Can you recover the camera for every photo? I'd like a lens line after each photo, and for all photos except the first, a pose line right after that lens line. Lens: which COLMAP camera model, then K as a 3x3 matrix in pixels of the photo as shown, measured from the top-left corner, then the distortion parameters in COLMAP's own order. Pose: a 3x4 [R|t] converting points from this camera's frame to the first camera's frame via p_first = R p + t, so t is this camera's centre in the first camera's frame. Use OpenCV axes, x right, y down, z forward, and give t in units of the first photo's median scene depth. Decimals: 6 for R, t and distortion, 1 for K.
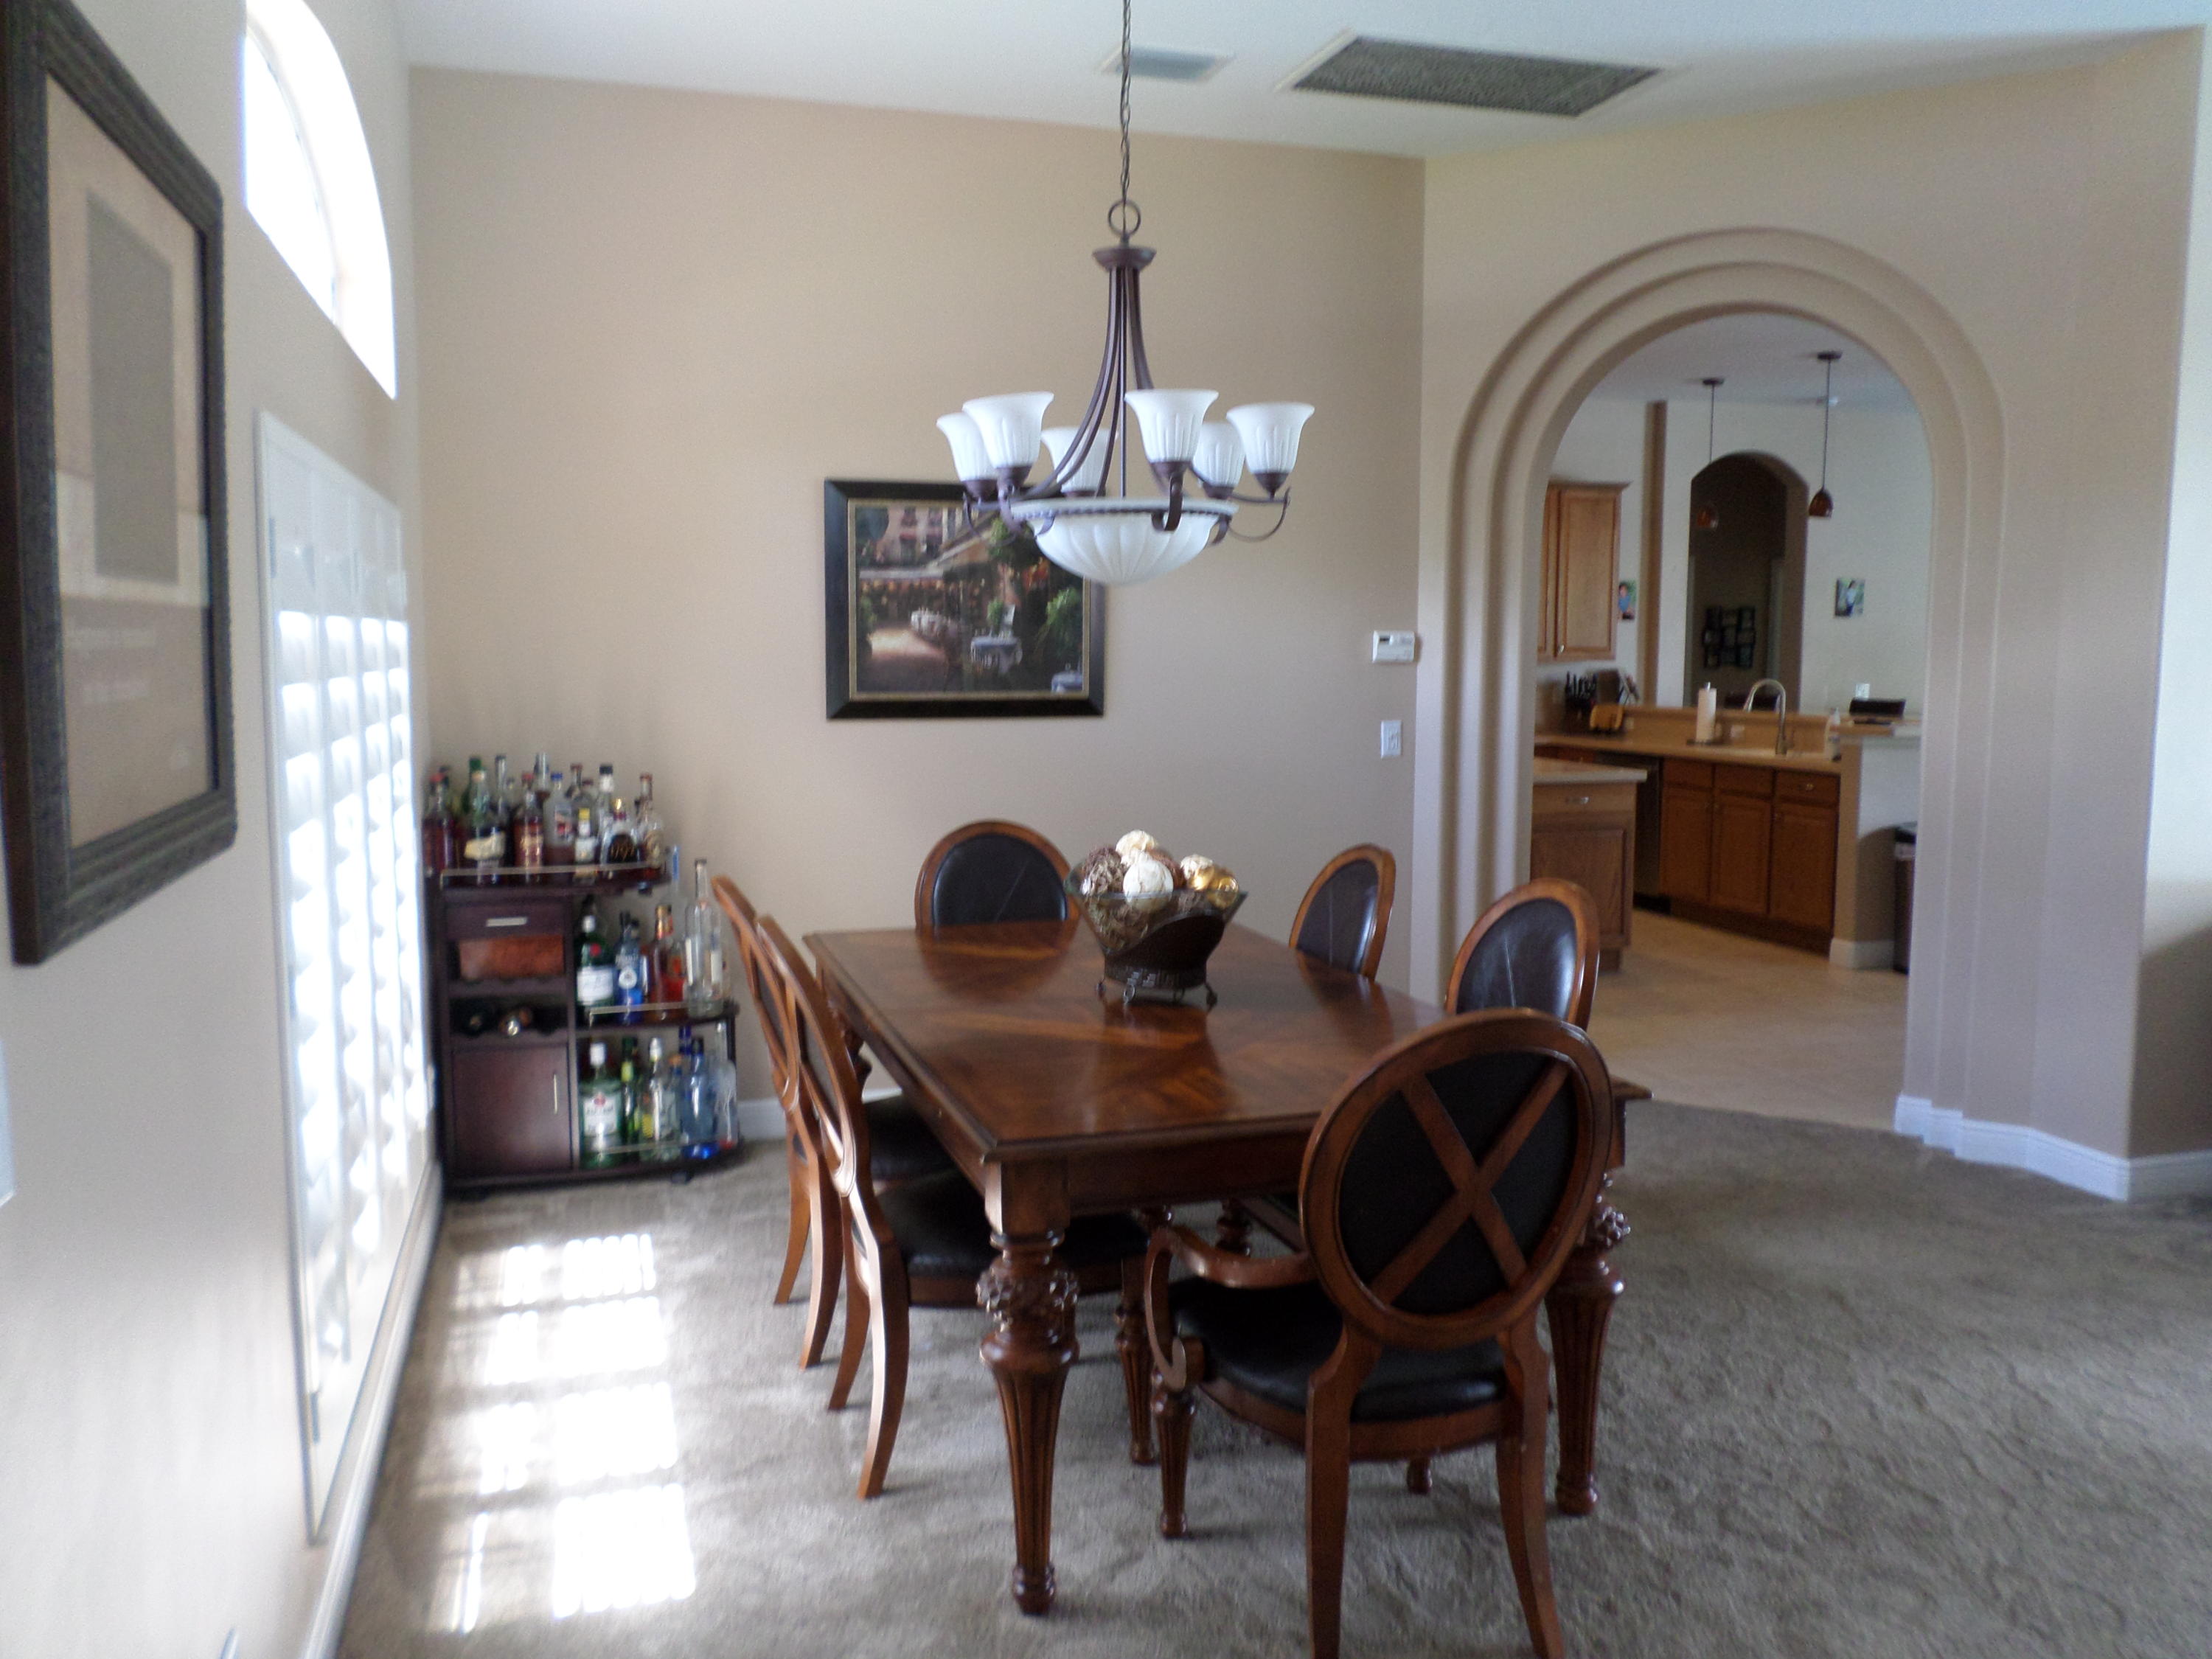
lens RADIAL K [[1715.8, 0, 1101.4], [0, 1715.8, 822.8], [0, 0, 1]] dist [0.003383, -0.000460]
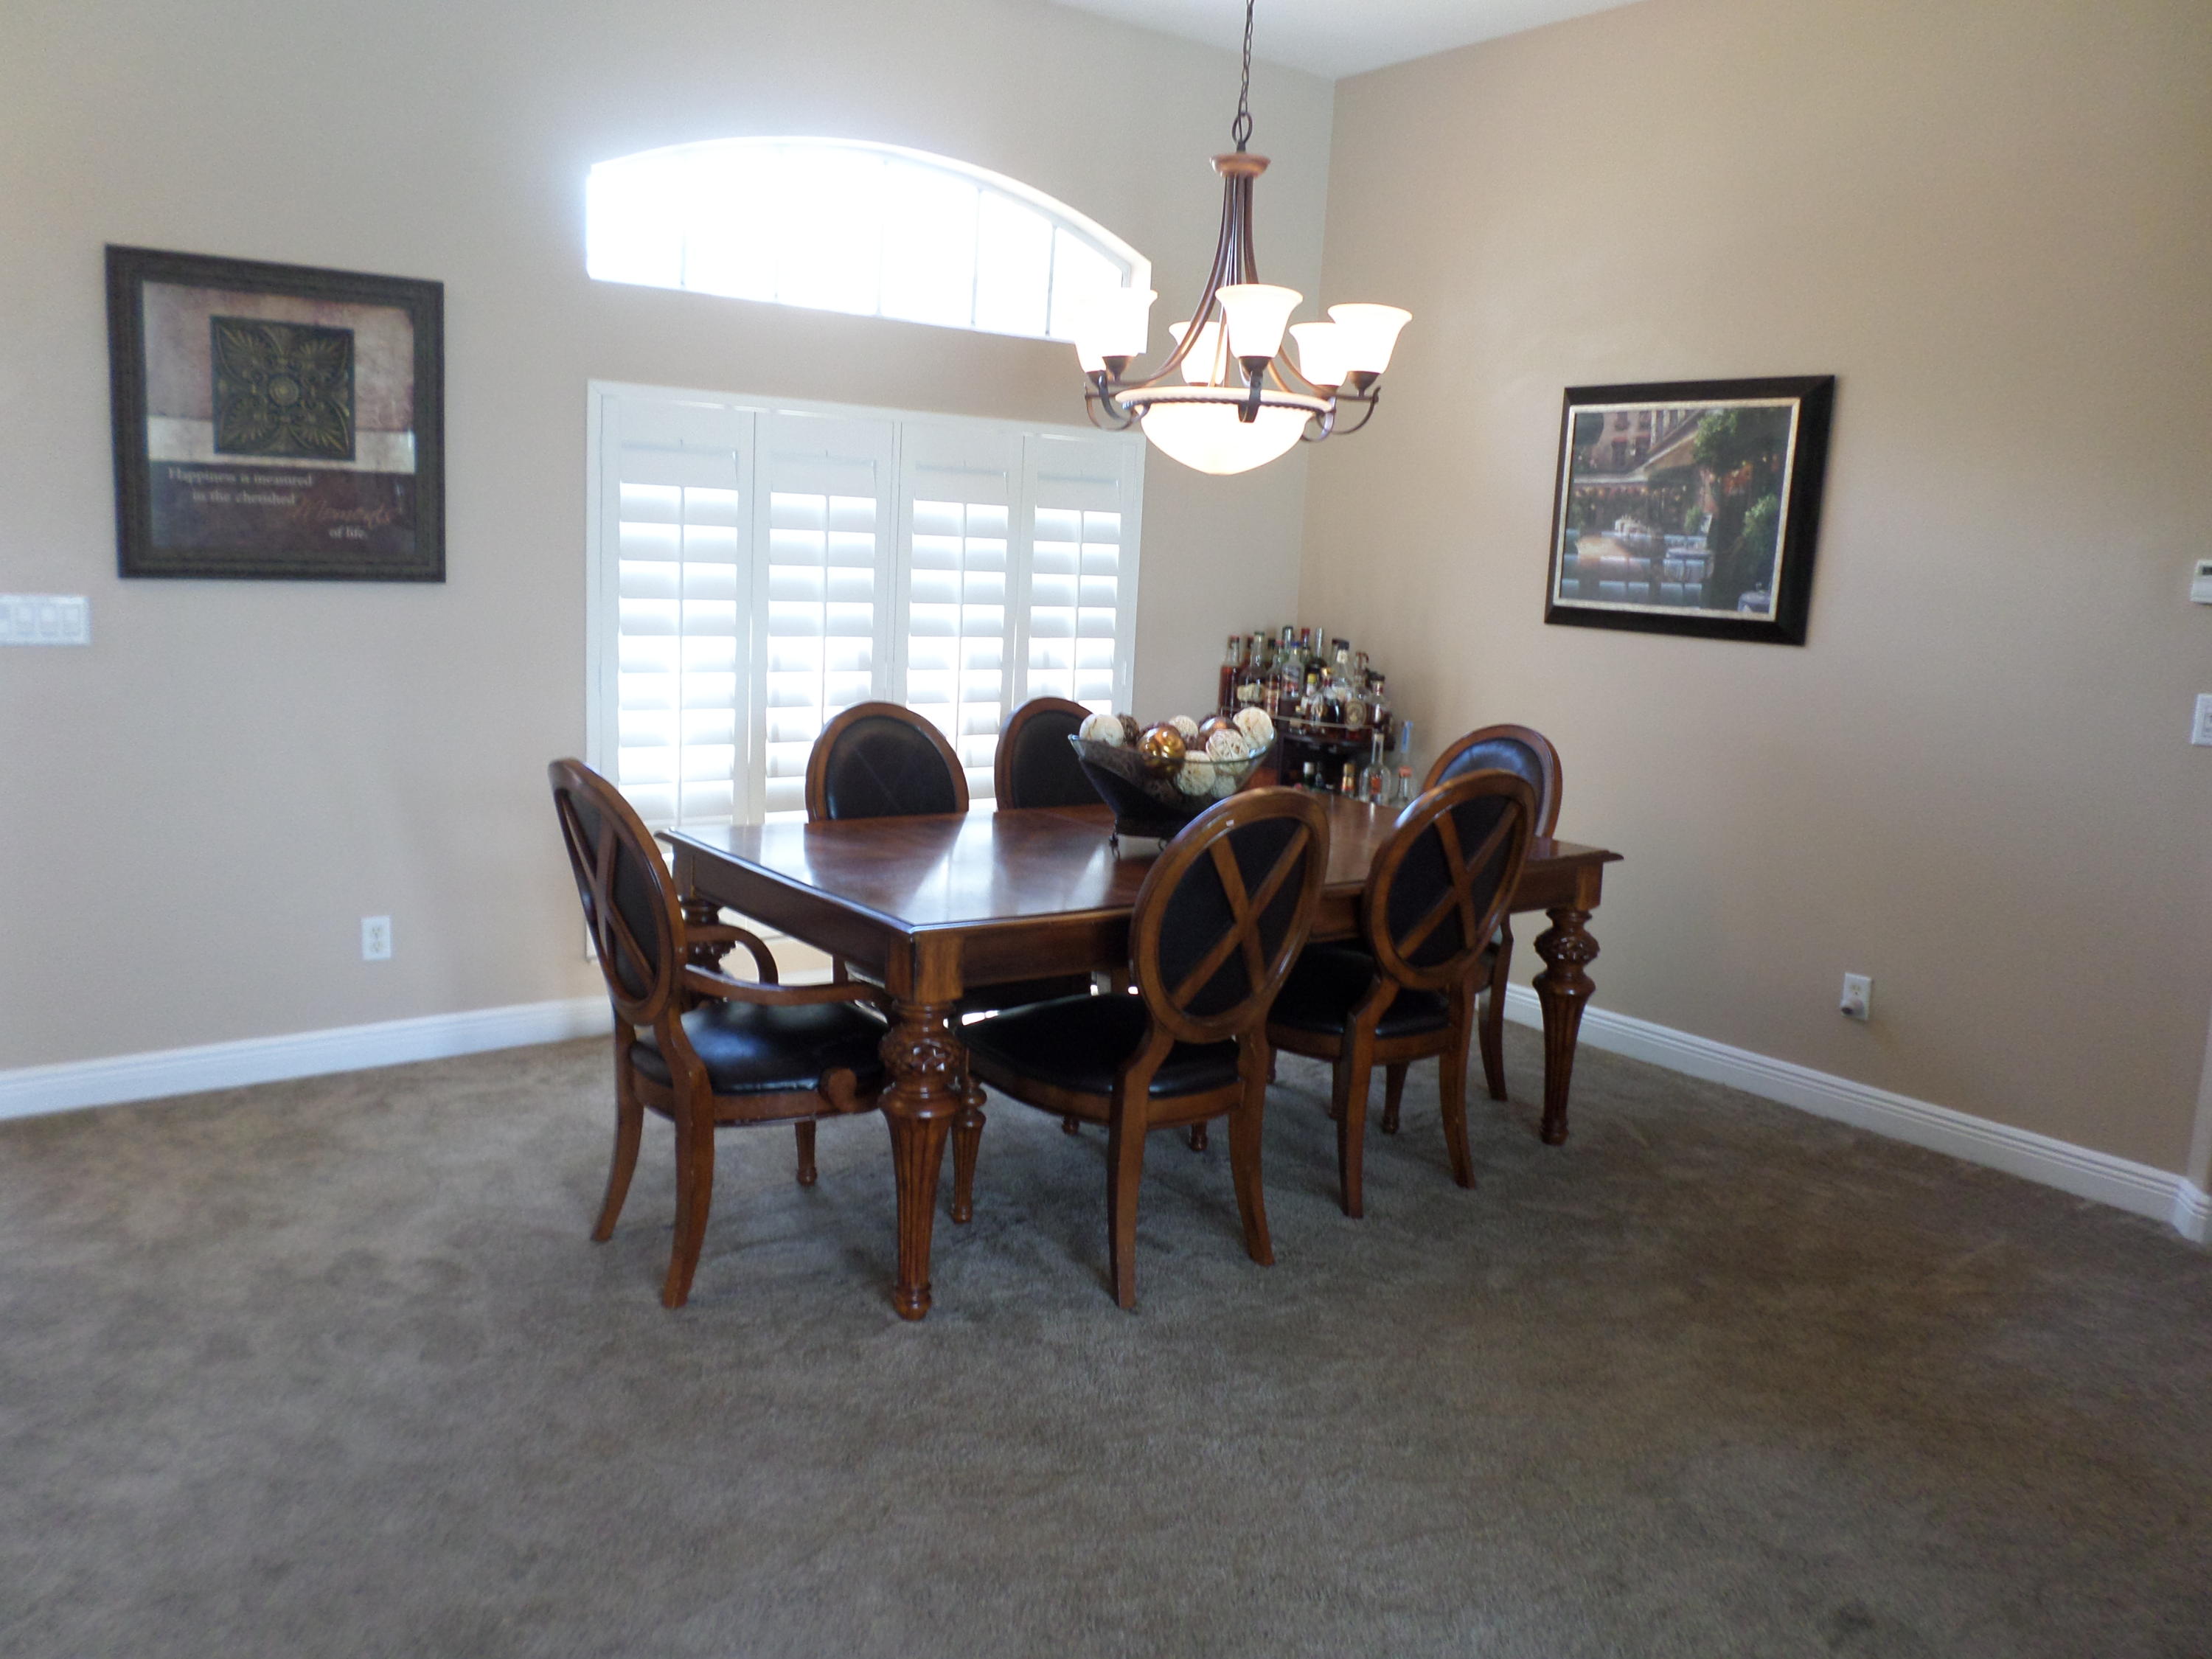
lens RADIAL K [[1715.8, 0, 1108.7], [0, 1715.8, 837.9], [0, 0, 1]] dist [0.003383, -0.000460]
pose [[0.346477, 0.178384, -0.920942, 0.721948], [-0.146368, 0.980008, 0.134758, -0.034396], [0.926569, 0.088106, 0.365660, 0.391686]]
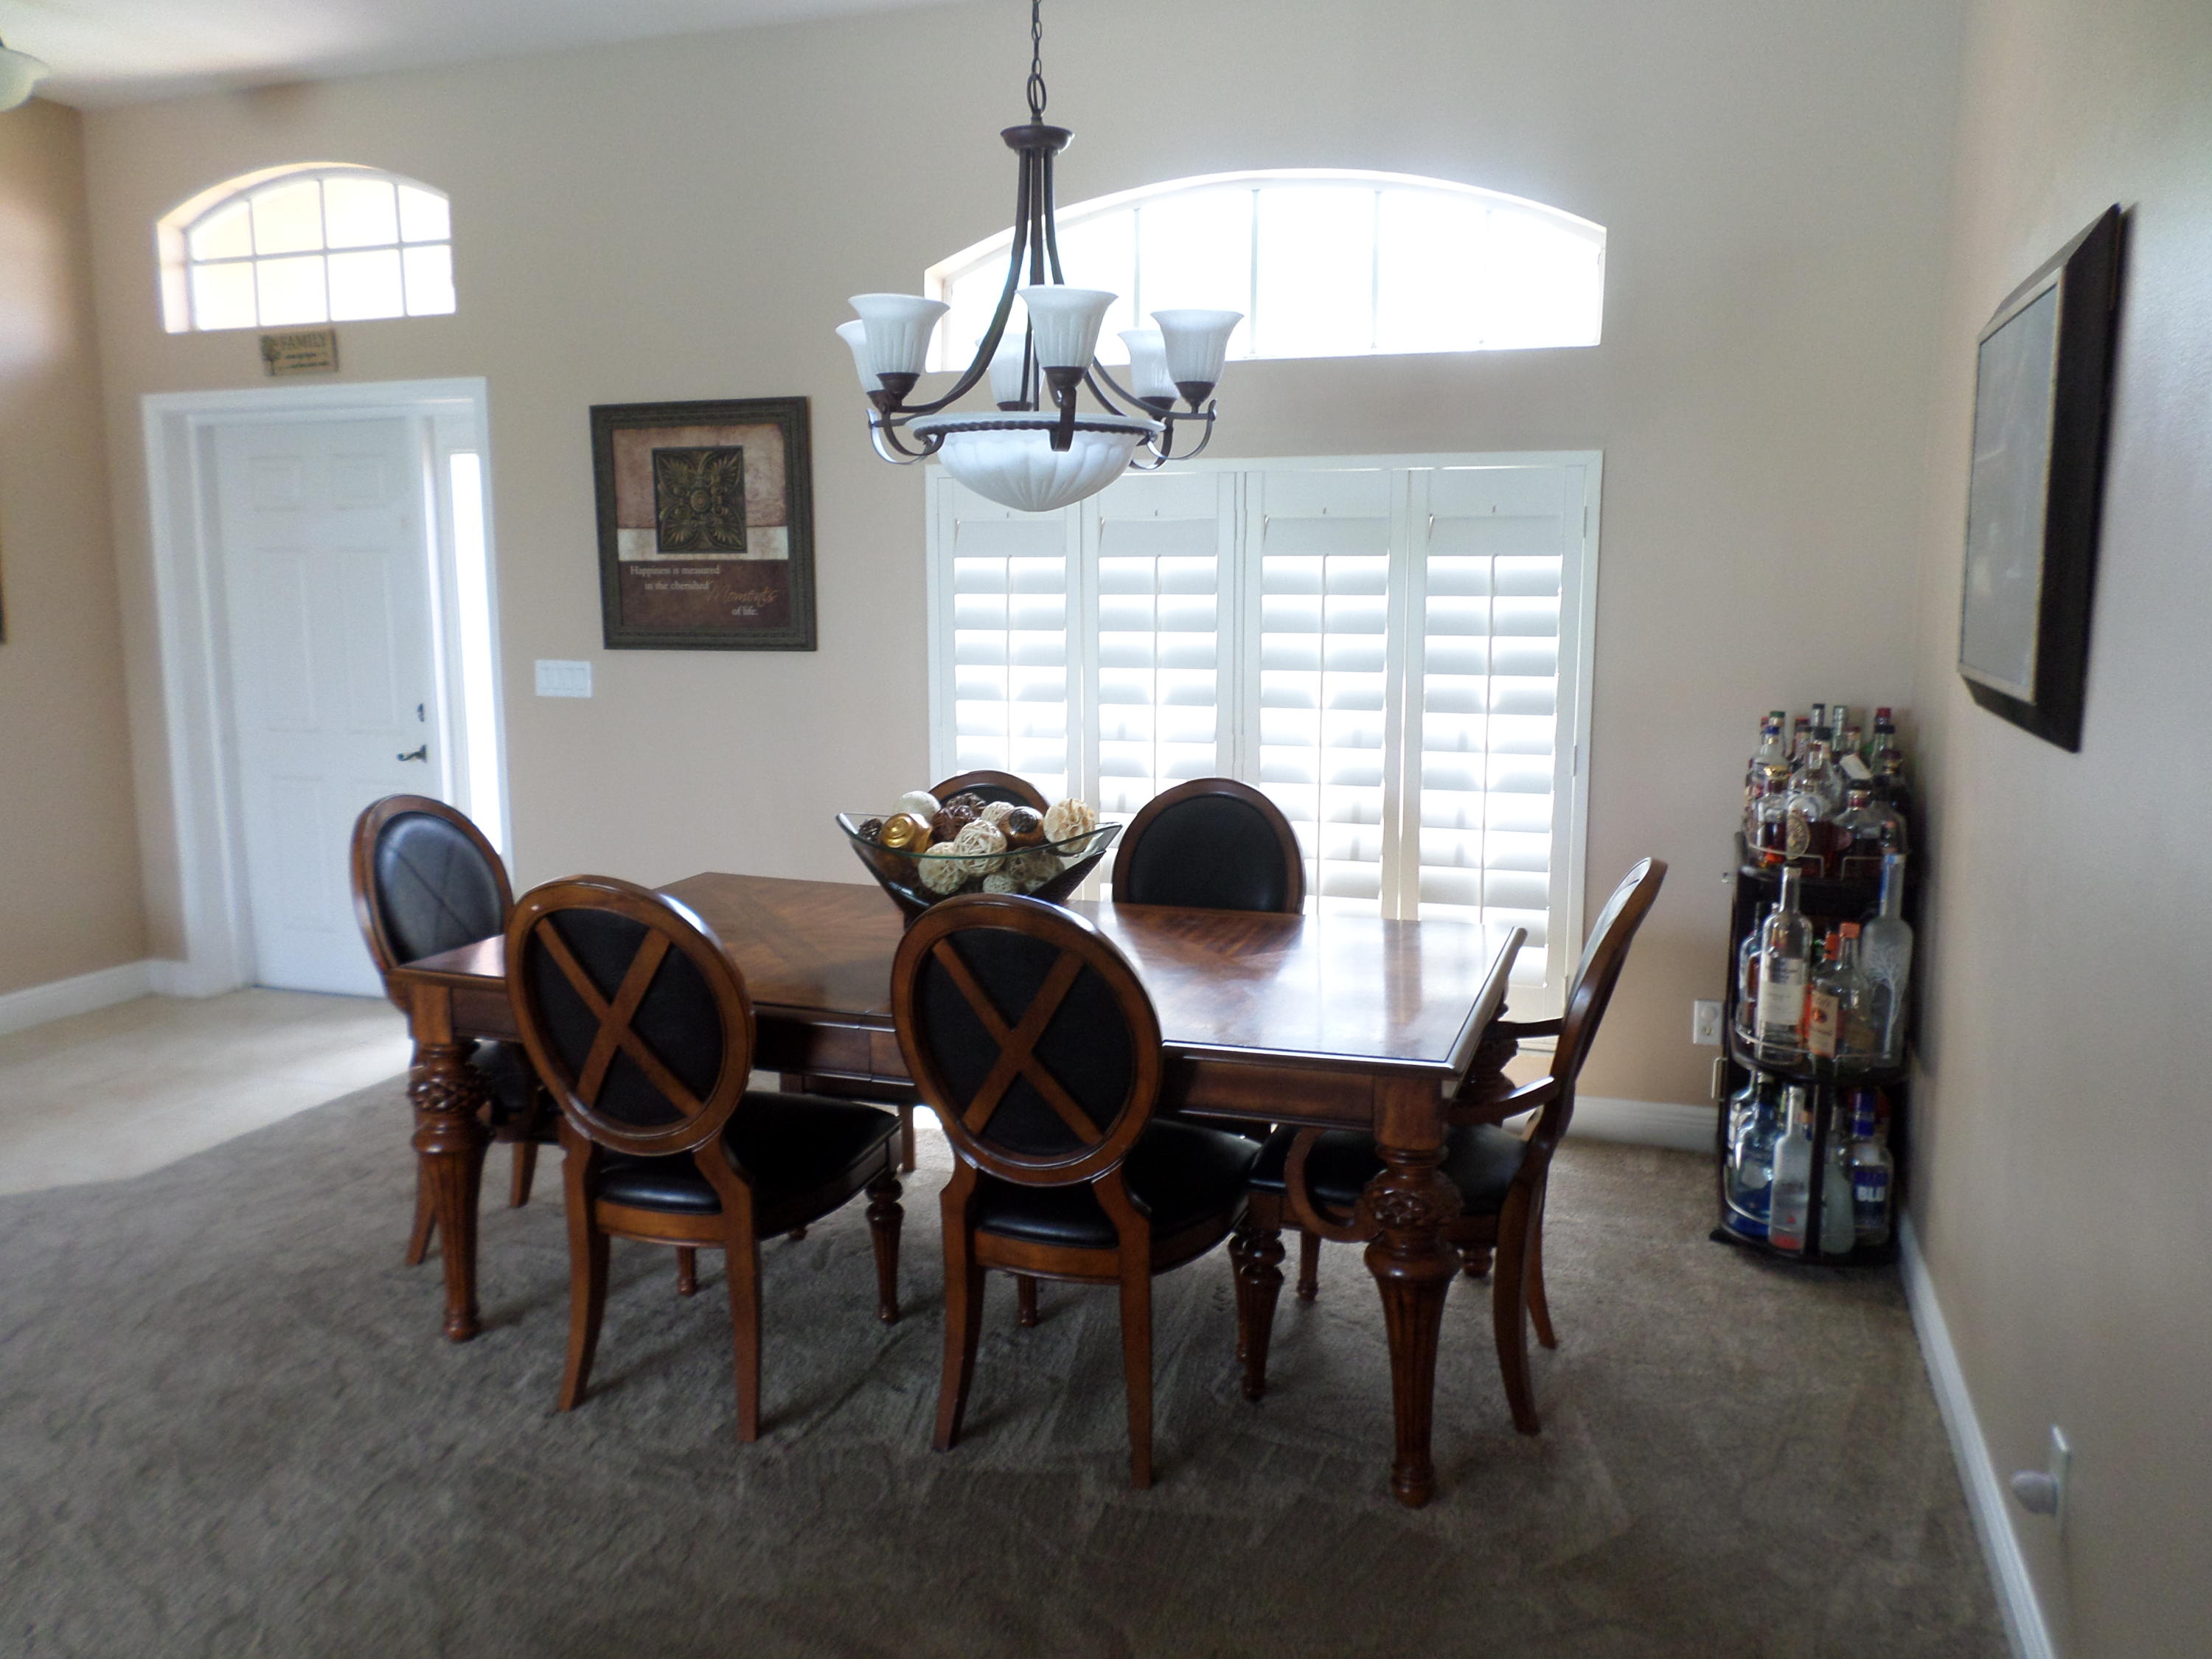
lens RADIAL K [[1715.8, 0, 1101.9], [0, 1715.8, 870.5], [0, 0, 1]] dist [0.003383, -0.000460]
pose [[-0.588026, 0.131507, -0.798080, 0.518176], [-0.089368, 0.970090, 0.225697, -0.111421], [0.803890, 0.204038, -0.558686, 1.100496]]
